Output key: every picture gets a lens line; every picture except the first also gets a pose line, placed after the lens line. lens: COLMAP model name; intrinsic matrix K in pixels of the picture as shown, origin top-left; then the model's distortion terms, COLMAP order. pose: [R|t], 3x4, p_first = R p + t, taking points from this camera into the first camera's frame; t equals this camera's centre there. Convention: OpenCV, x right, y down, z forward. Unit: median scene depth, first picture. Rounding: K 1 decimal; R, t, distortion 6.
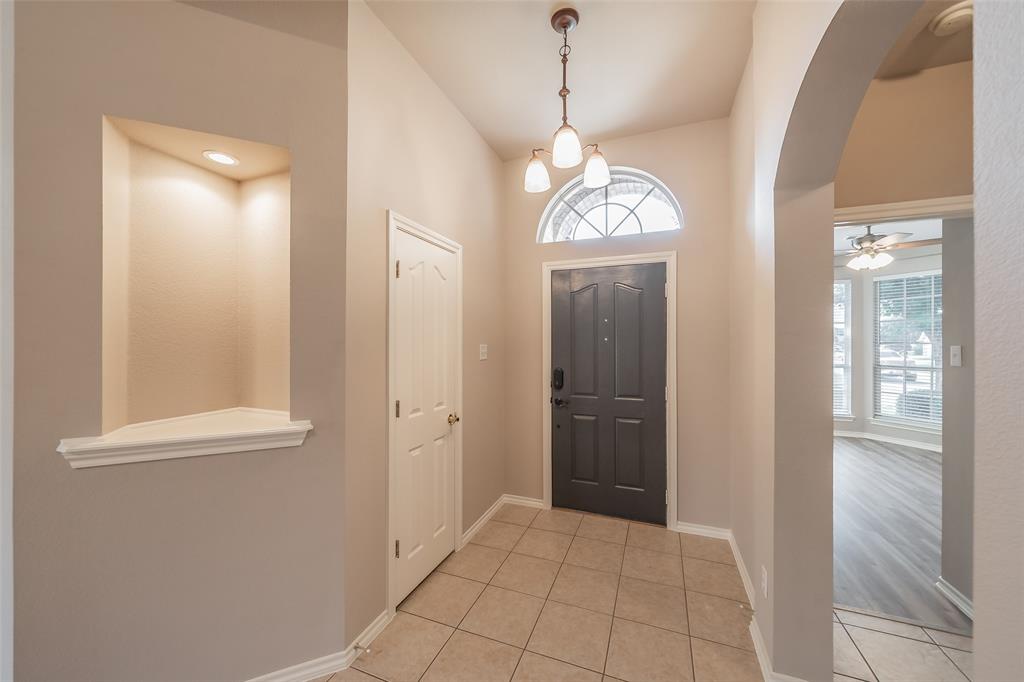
lens RADIAL K [[379.6, 0, 509.6], [0, 379.6, 344.1], [0, 0, 1]] dist [-0.000239, 0.000005]
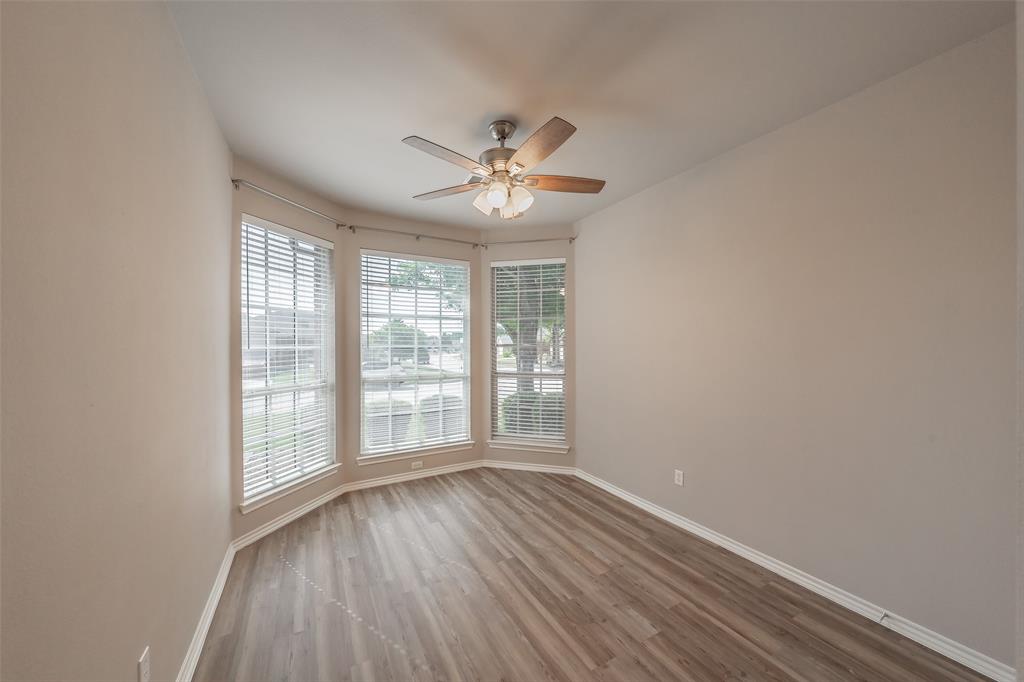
lens RADIAL K [[366.6, 0, 520.8], [0, 366.6, 342.1], [0, 0, 1]] dist [-0.000531, -0.000077]
pose [[0.622701, 0.006380, 0.782434, 0.426641], [0.005624, 0.999904, -0.012630, 0.000890], [-0.782439, 0.012265, 0.622606, 0.508904]]
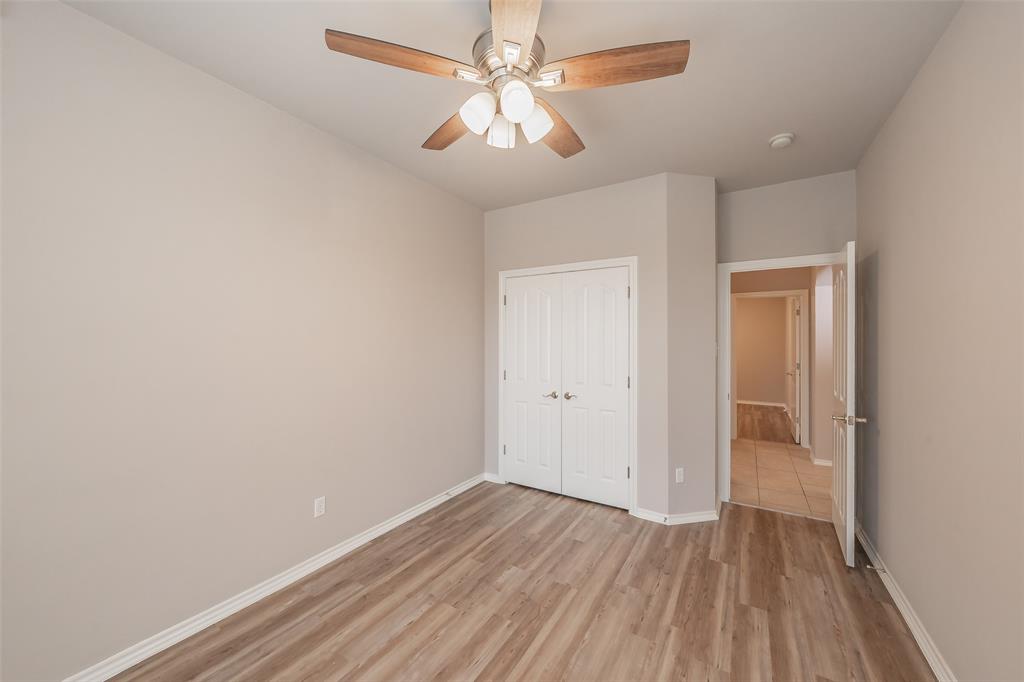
lens RADIAL K [[379.6, 0, 509.6], [0, 379.6, 344.1], [0, 0, 1]] dist [-0.000239, 0.000005]
pose [[-0.982257, -0.004232, 0.187490, 0.706220], [-0.001756, 0.999909, 0.013371, -0.002410], [-0.187530, 0.012805, -0.982175, 1.084696]]
